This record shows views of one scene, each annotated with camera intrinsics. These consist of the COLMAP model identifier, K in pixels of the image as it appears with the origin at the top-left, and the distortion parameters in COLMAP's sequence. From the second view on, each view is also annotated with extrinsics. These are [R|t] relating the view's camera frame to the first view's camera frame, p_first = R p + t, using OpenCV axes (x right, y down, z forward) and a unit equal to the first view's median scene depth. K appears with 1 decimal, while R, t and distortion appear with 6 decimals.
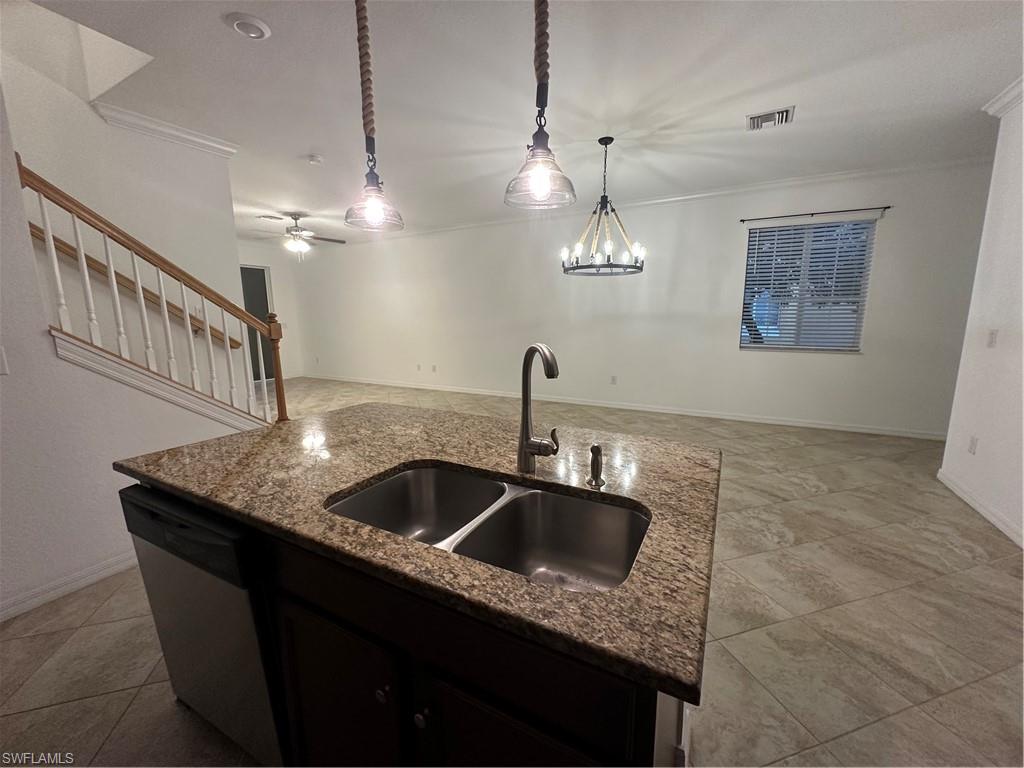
lens RADIAL K [[408.6, 0, 512.2], [0, 408.6, 382.8], [0, 0, 1]] dist [0.000552, 0.000401]
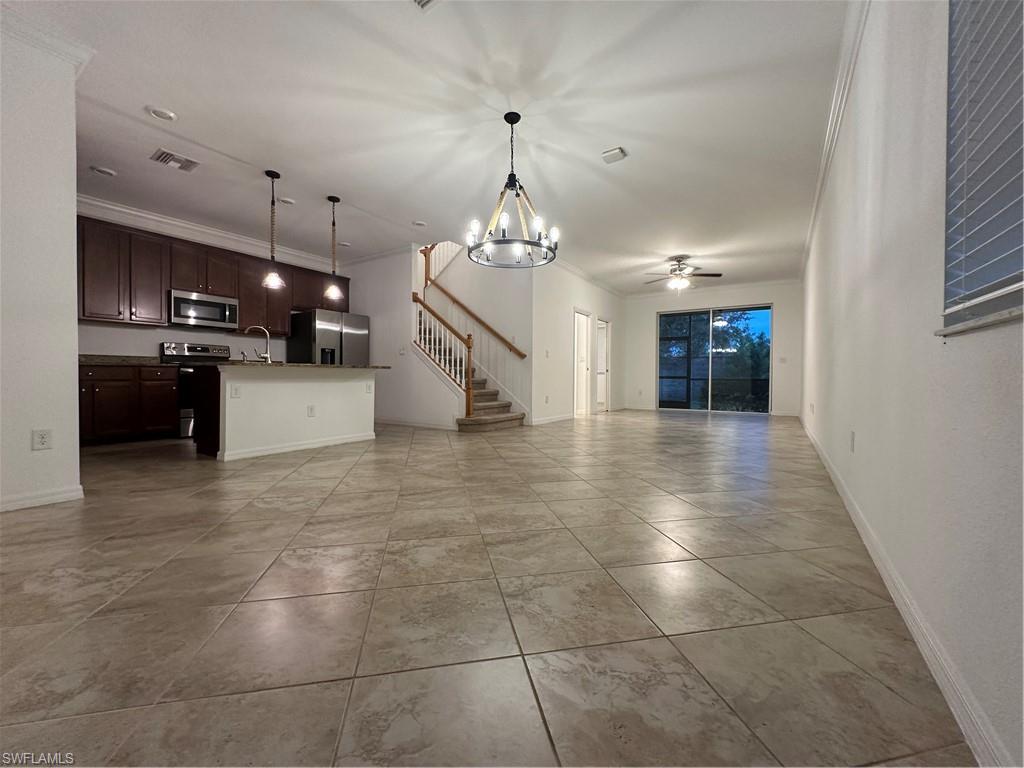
lens RADIAL K [[408.6, 0, 513.7], [0, 408.6, 381.7], [0, 0, 1]] dist [0.000552, 0.000401]
pose [[-0.084004, 0.020023, -0.996264, 1.322265], [-0.169070, 0.985016, 0.034052, -0.042367], [0.982018, 0.171299, -0.079360, 1.343646]]
